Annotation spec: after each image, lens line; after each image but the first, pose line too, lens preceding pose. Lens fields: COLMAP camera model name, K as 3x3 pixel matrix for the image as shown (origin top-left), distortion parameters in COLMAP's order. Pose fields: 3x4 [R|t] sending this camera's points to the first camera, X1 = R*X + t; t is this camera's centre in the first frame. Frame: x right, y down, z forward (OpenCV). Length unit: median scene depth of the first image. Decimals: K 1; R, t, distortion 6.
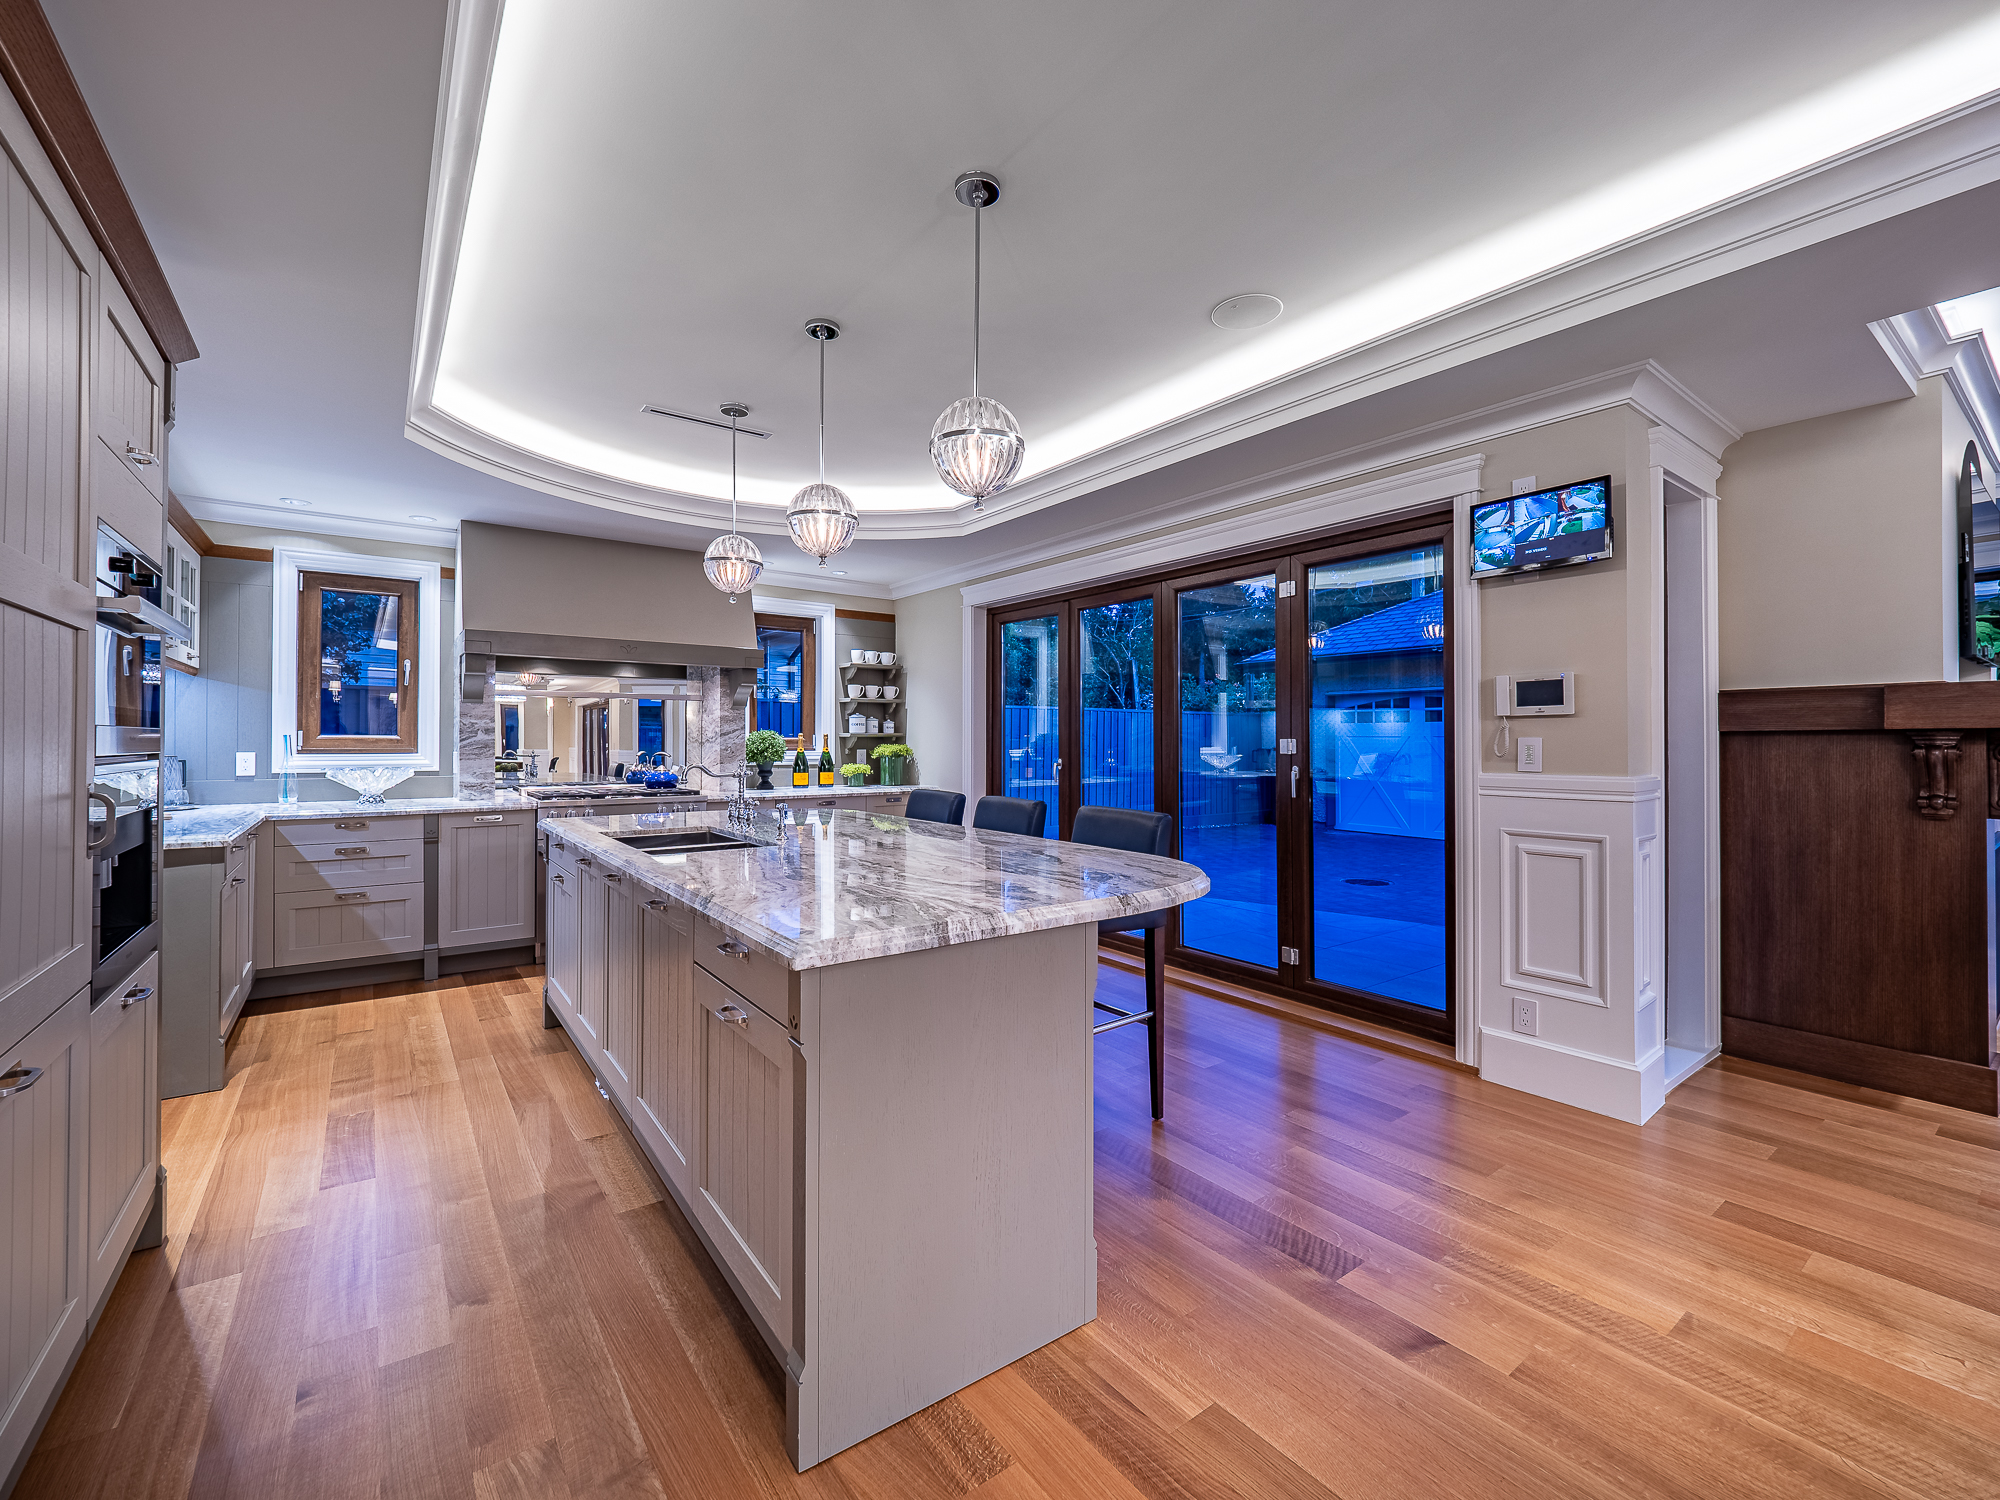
lens RADIAL K [[851.6, 0, 1002.5], [0, 851.6, 738.0], [0, 0, 1]] dist [-0.002194, -0.002548]
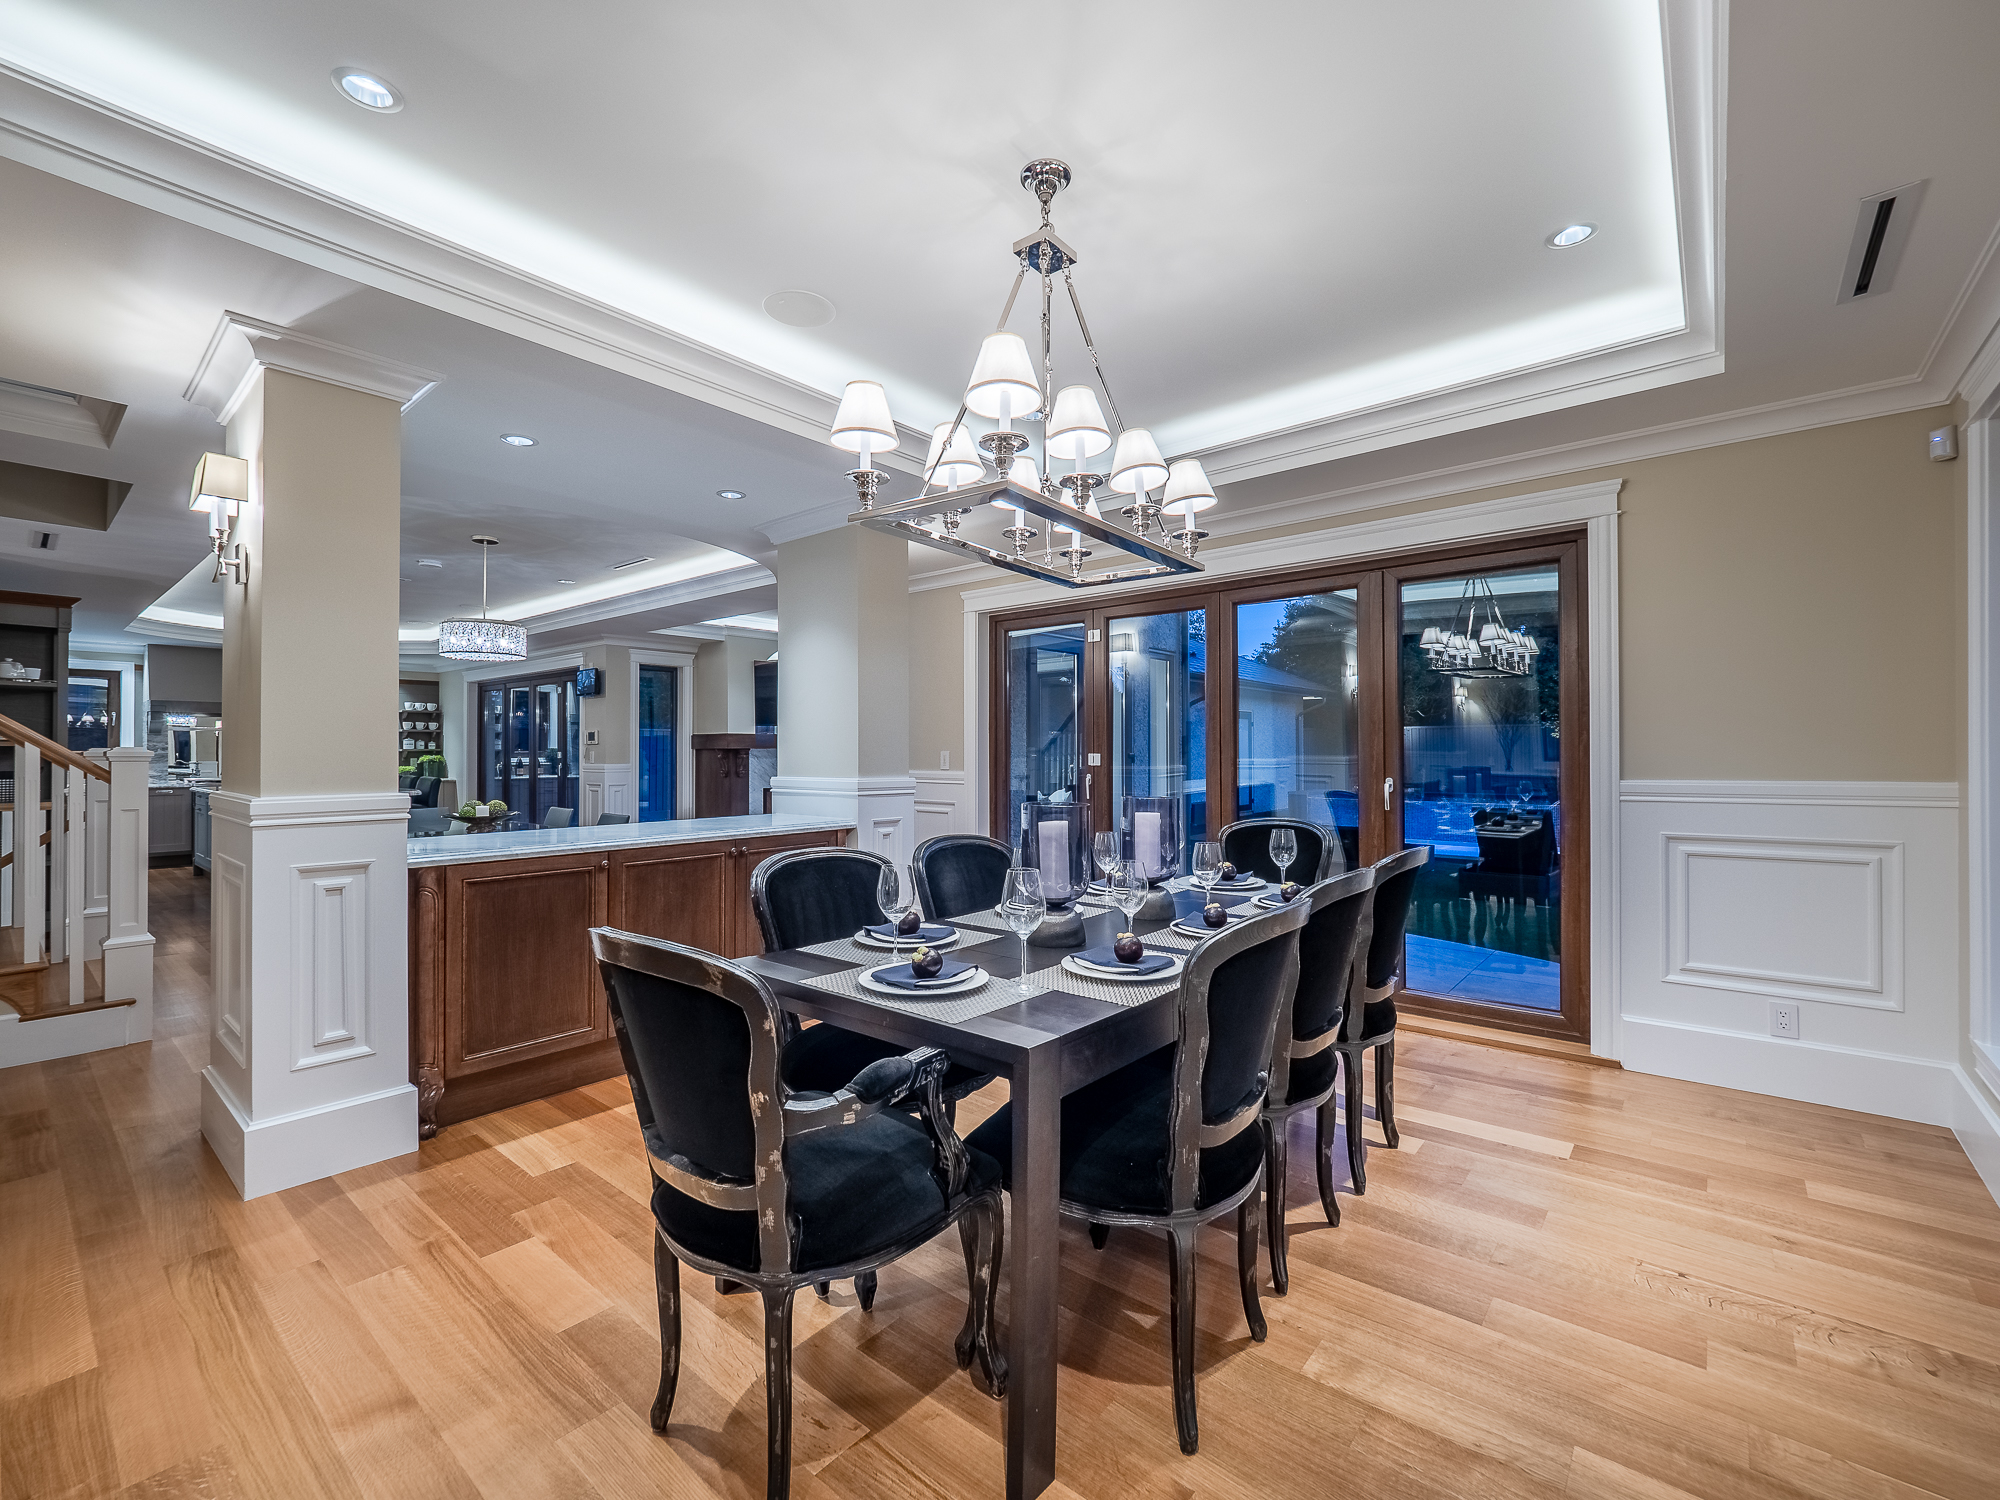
lens RADIAL K [[851.6, 0, 999.2], [0, 851.6, 745.0], [0, 0, 1]] dist [-0.002194, -0.002548]
pose [[0.972374, -0.000929, 0.233426, 0.875472], [0.001604, 0.999995, -0.002704, -0.010069], [-0.233422, 0.003004, 0.972371, -1.456313]]
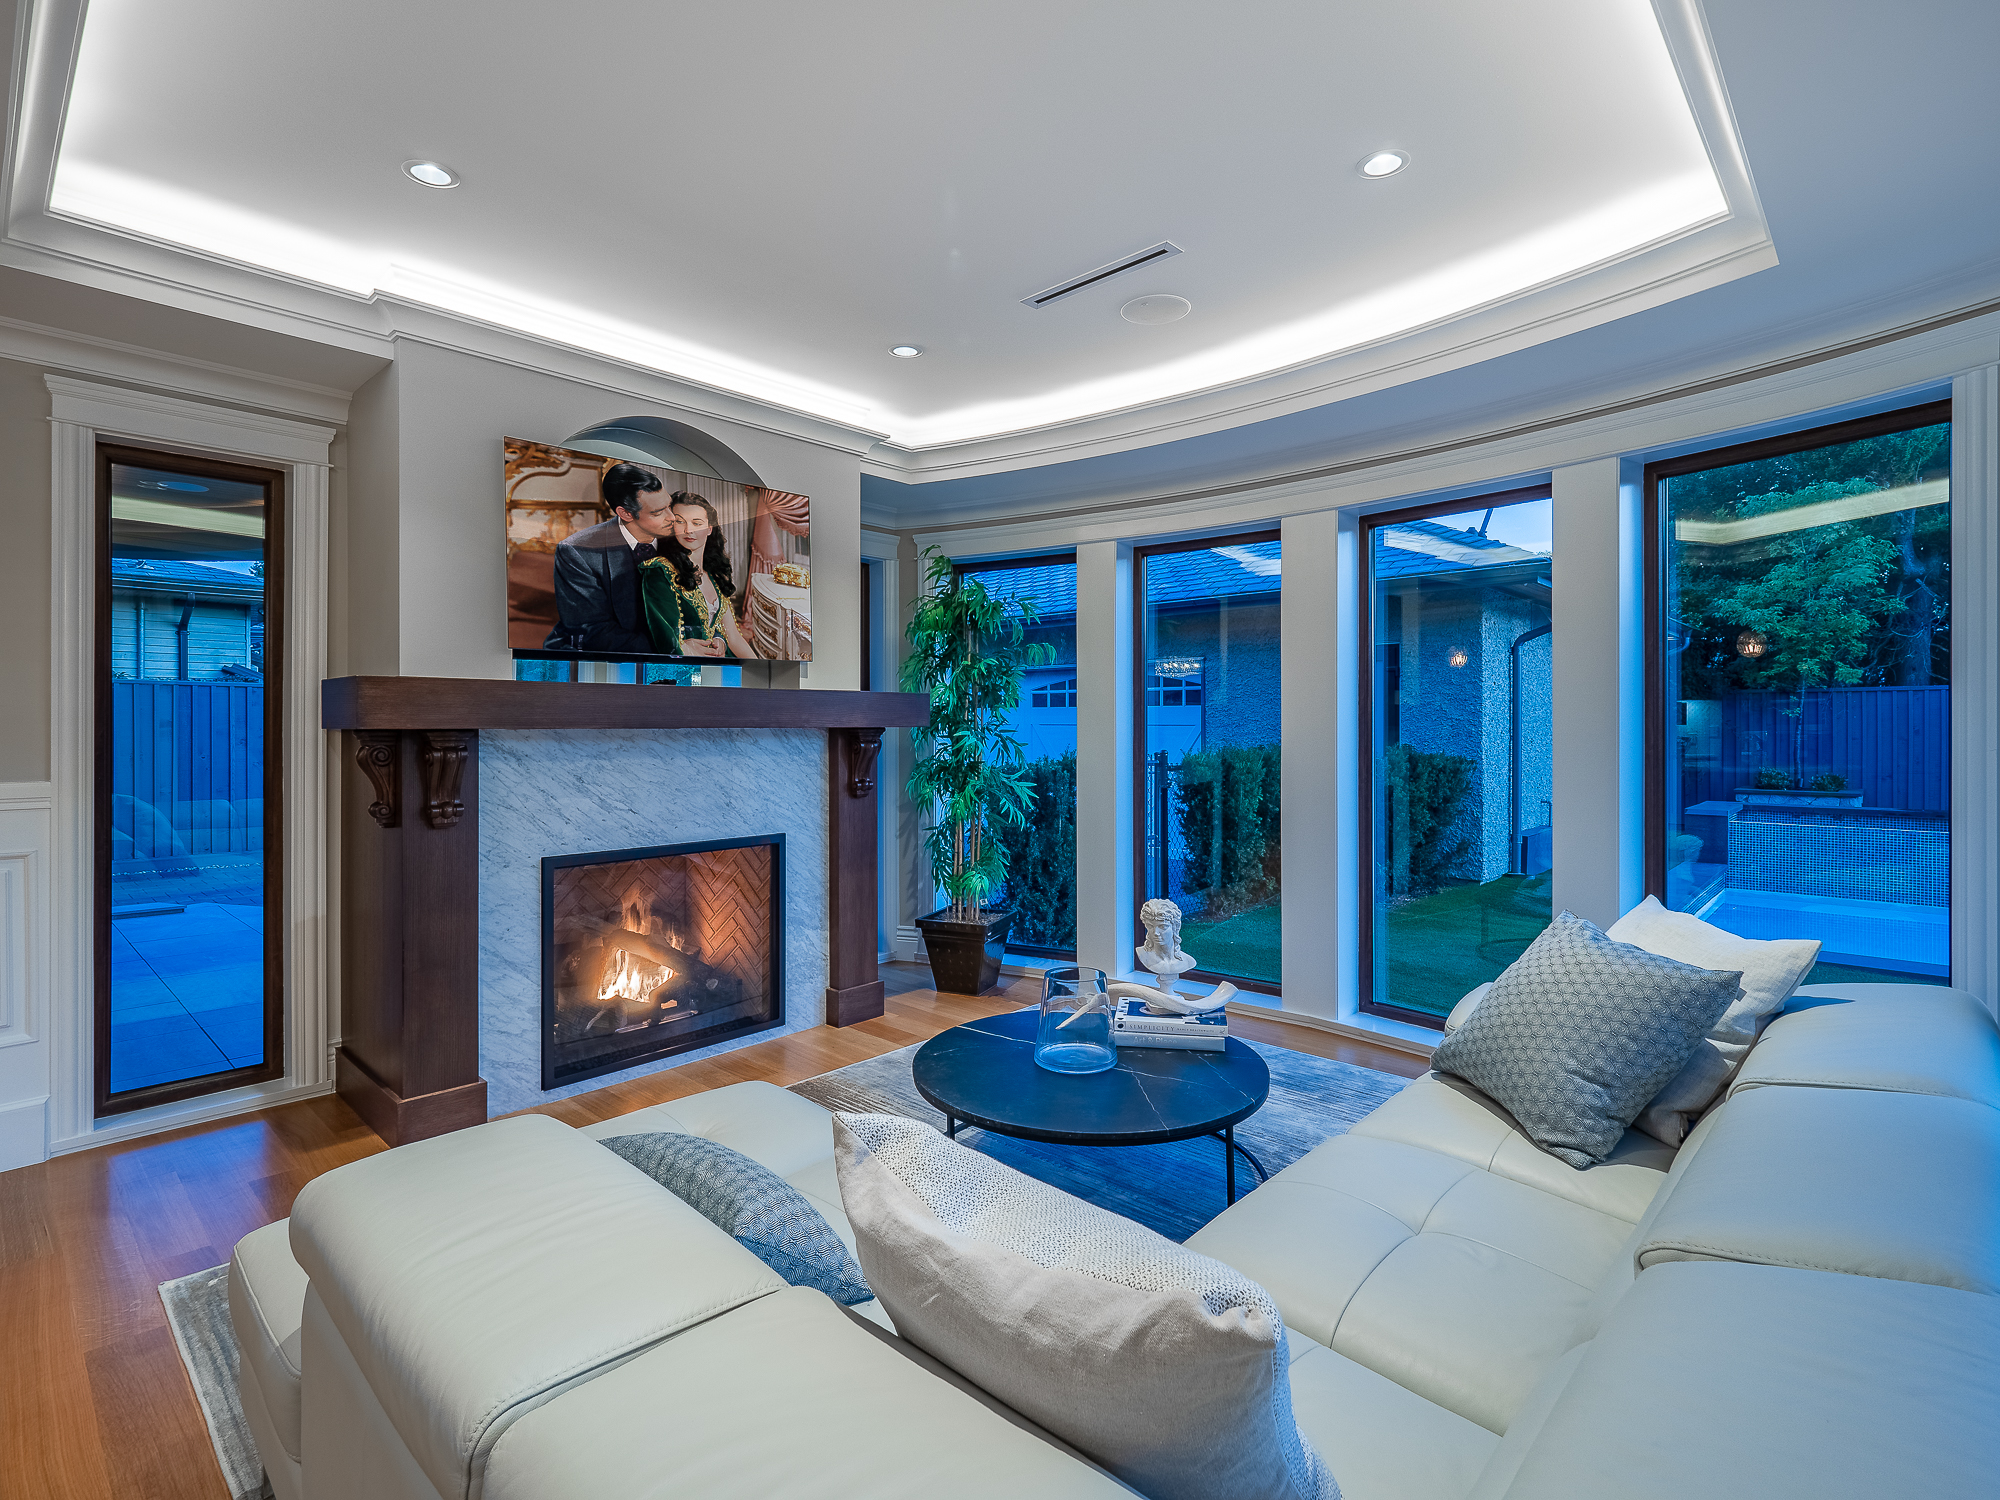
lens RADIAL K [[996.2, 0, 989.2], [0, 996.2, 733.4], [0, 0, 1]] dist [0.001871, 0.000235]
pose [[0.984377, -0.001401, 0.176069, 1.000663], [-0.000732, 0.999927, 0.012050, -0.013077], [-0.176073, -0.011991, 0.984304, -0.101129]]
